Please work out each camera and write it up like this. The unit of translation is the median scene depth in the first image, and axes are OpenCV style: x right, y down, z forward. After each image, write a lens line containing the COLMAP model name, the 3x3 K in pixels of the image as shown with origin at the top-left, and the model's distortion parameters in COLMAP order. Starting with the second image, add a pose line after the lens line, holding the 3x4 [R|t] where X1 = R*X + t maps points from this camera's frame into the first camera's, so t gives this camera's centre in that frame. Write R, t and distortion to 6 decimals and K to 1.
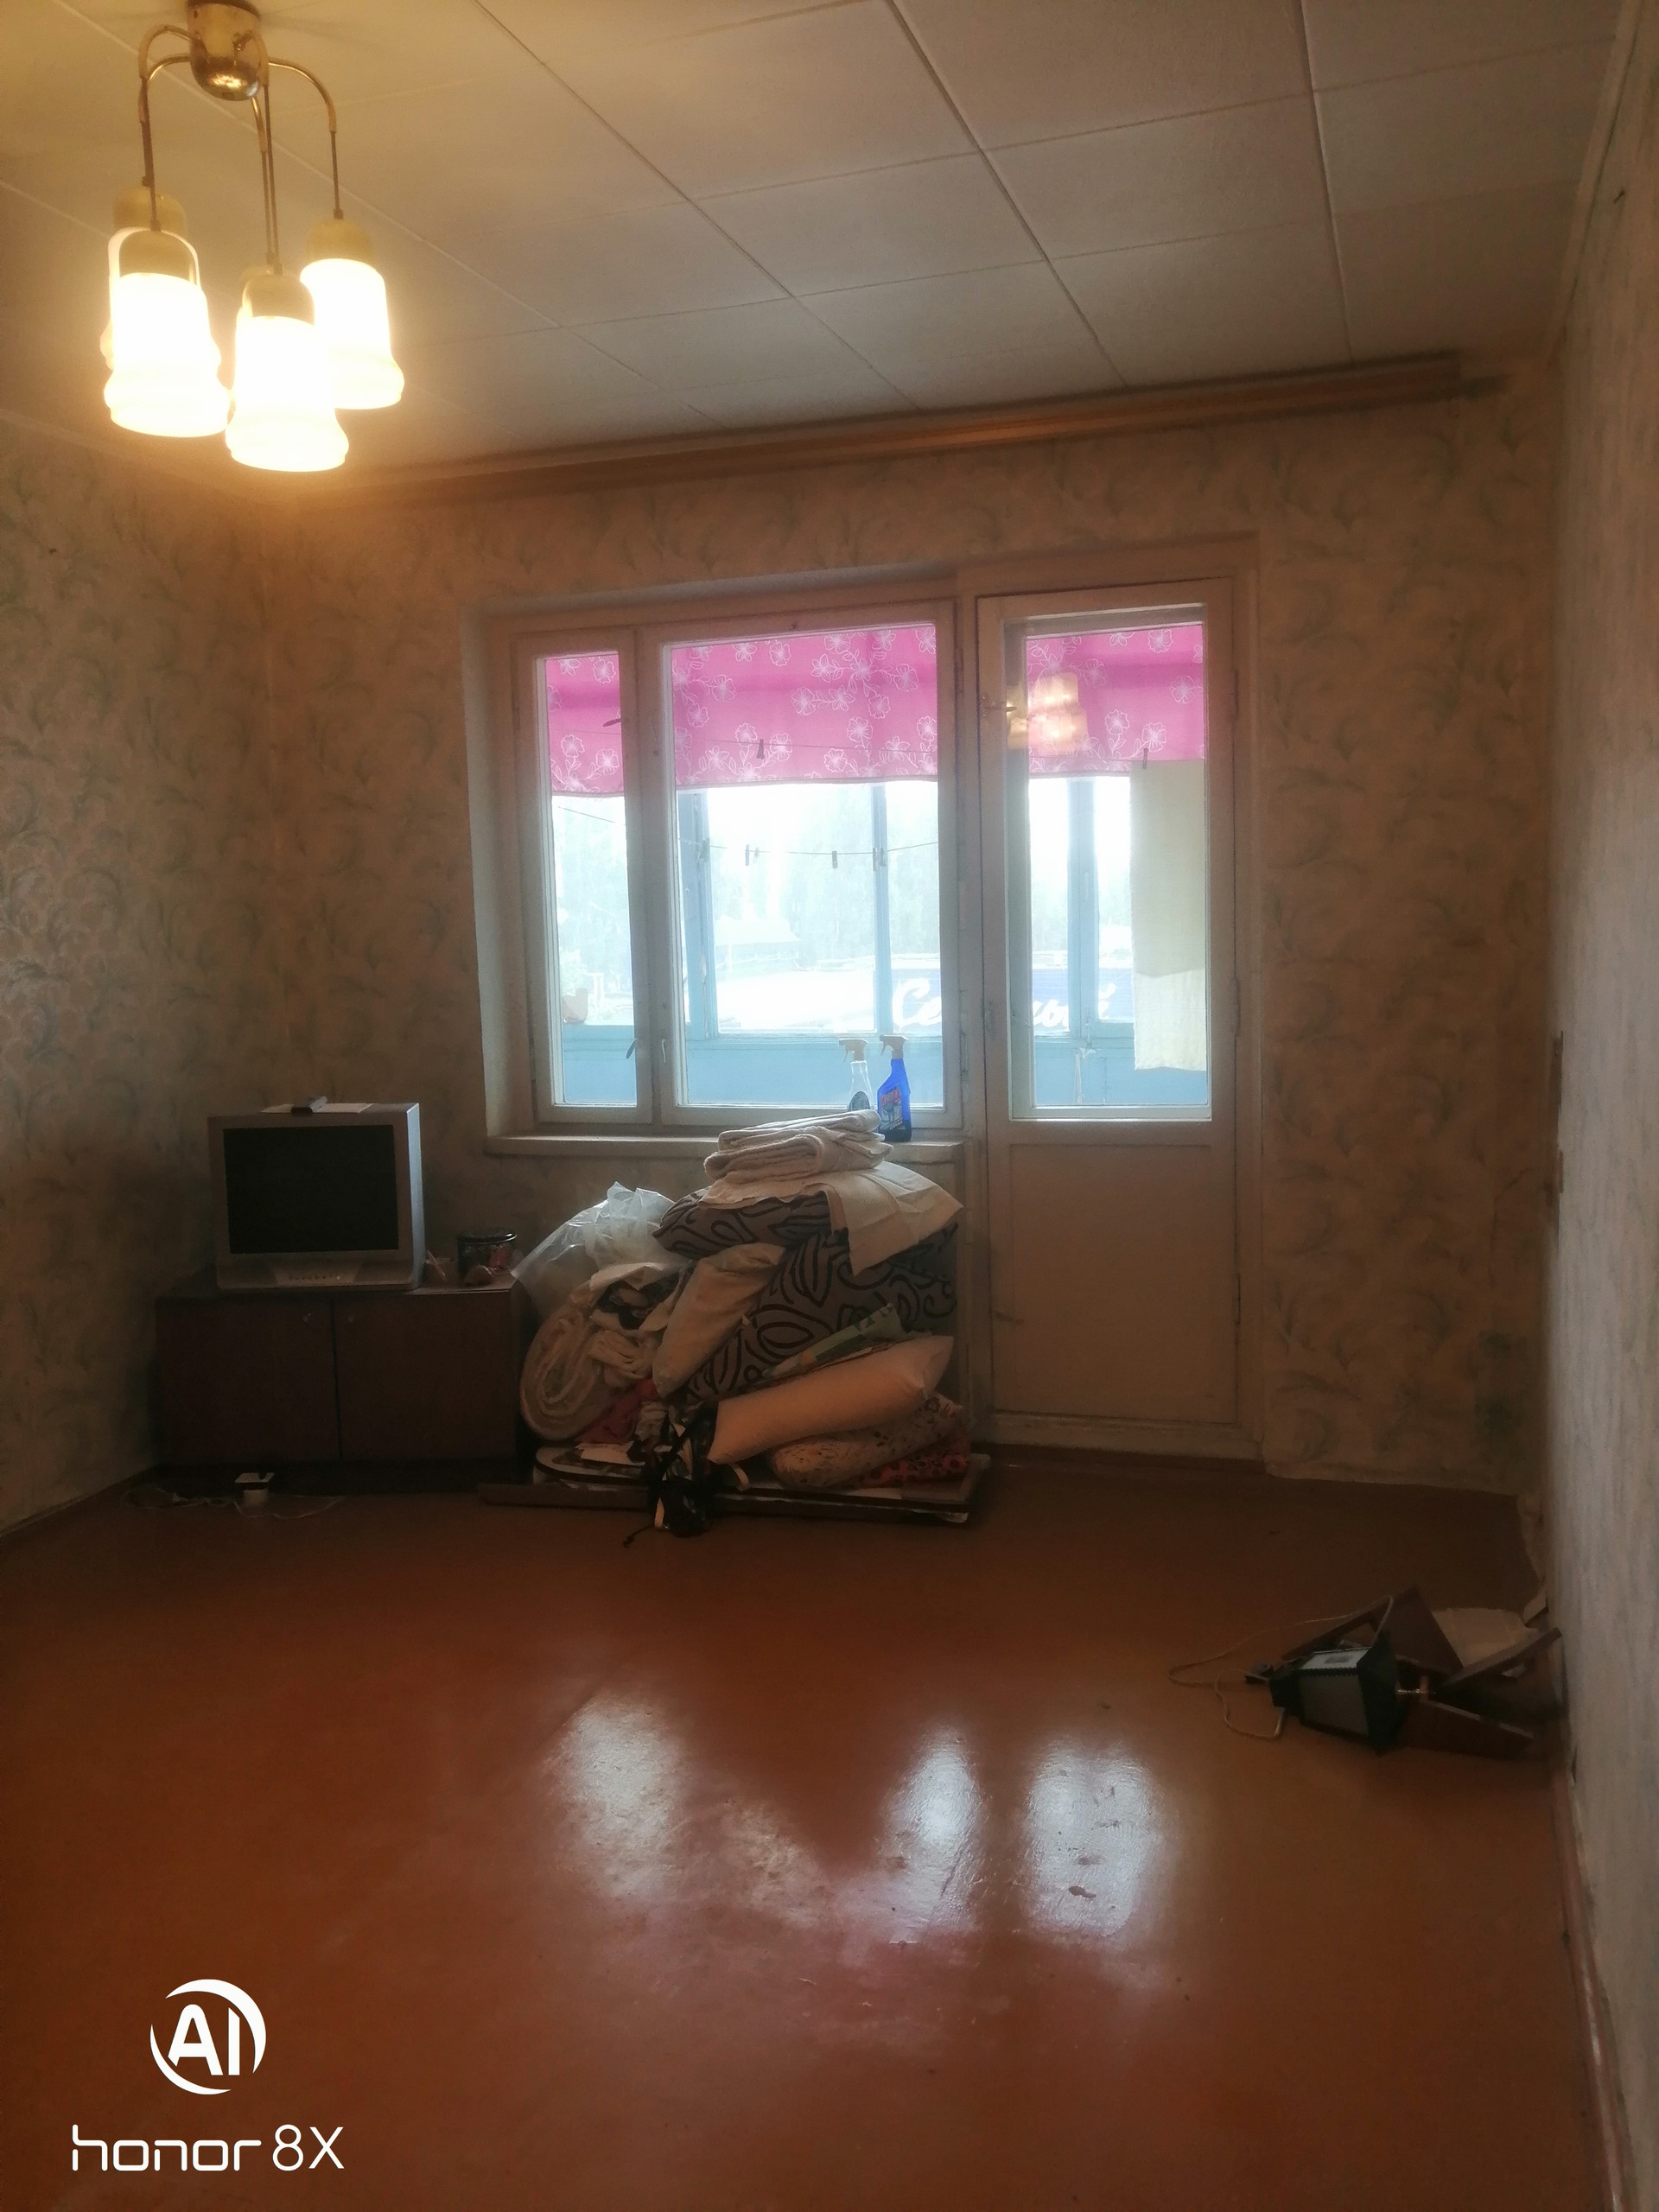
lens RADIAL K [[1702.9, 0, 829.5], [0, 1702.9, 1106.0], [0, 0, 1]] dist [-0.043176, 0.077555]
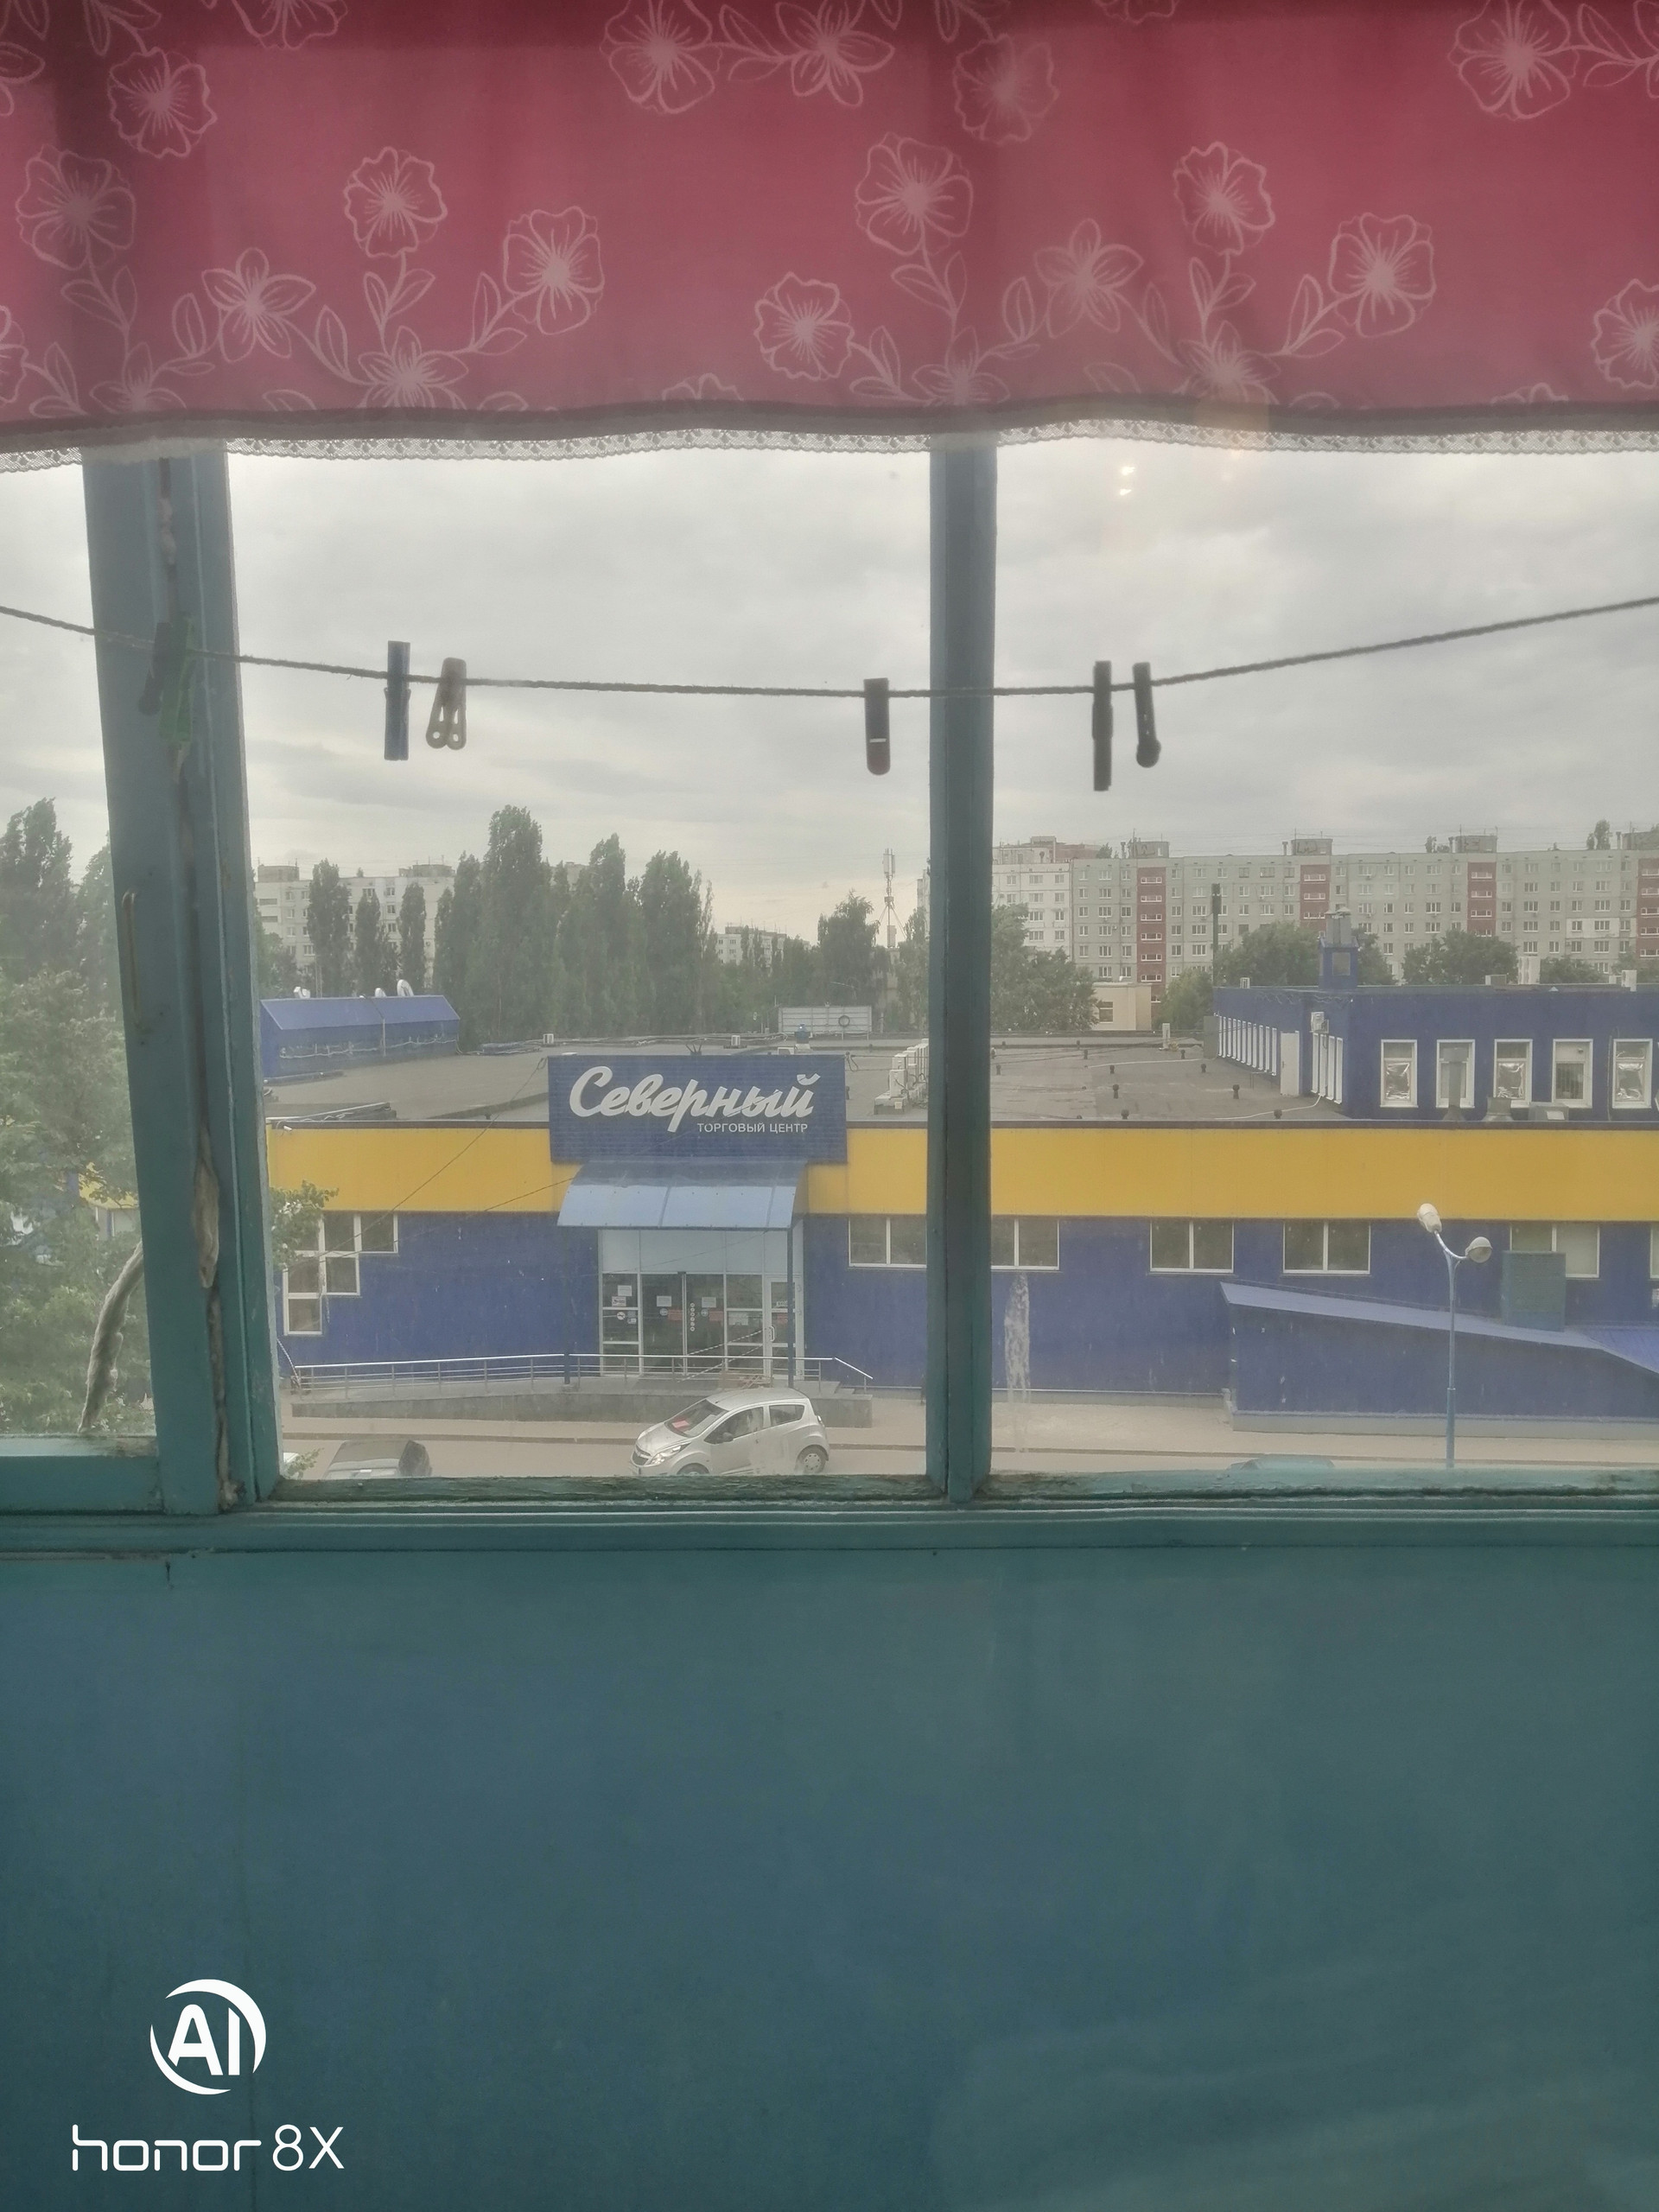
lens RADIAL K [[1686.4, 0, 829.5], [0, 1686.4, 1106.0], [0, 0, 1]] dist [-0.033492, 0.063185]
pose [[0.979803, -0.002681, 0.199946, -0.037560], [0.011508, 0.999009, -0.042997, -0.090844], [-0.199632, 0.044430, 0.978863, 0.783853]]
